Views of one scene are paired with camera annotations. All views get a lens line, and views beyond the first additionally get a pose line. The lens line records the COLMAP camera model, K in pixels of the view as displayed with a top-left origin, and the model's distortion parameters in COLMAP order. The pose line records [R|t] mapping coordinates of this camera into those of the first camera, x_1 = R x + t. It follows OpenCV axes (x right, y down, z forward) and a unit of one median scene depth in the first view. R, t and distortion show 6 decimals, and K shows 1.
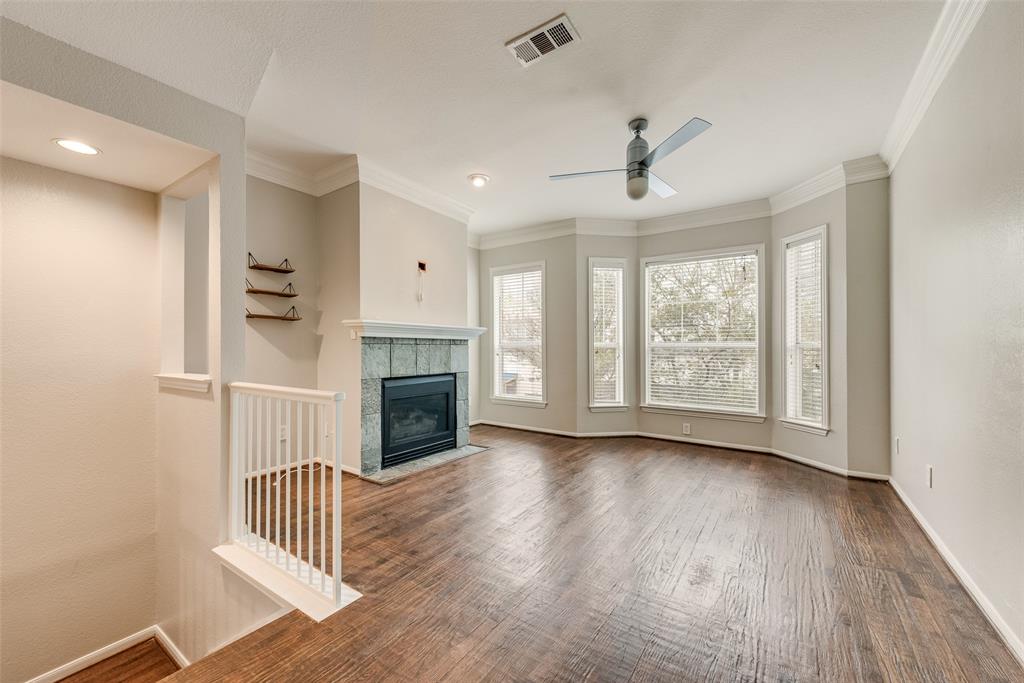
lens RADIAL K [[403.7, 0, 511.7], [0, 403.7, 343.8], [0, 0, 1]] dist [-0.000189, -0.001410]
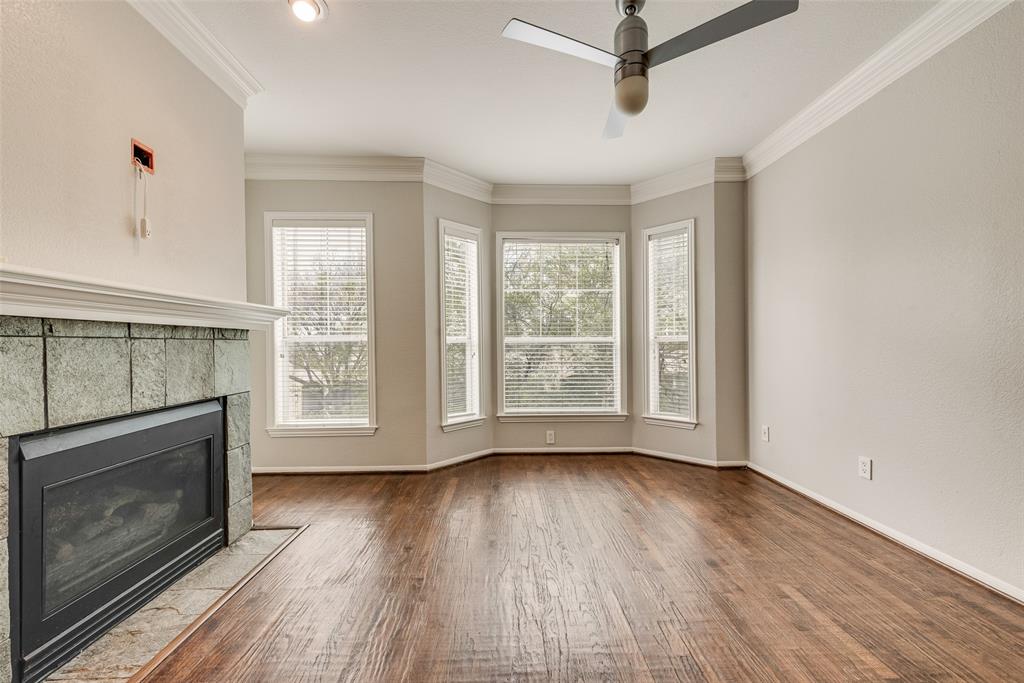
lens RADIAL K [[403.7, 0, 515.7], [0, 403.7, 341.8], [0, 0, 1]] dist [-0.000189, -0.001410]
pose [[0.803516, -0.004393, 0.595267, -0.150822], [0.002296, 0.999988, 0.004280, 0.004028], [-0.595279, -0.002072, 0.803516, 0.395903]]
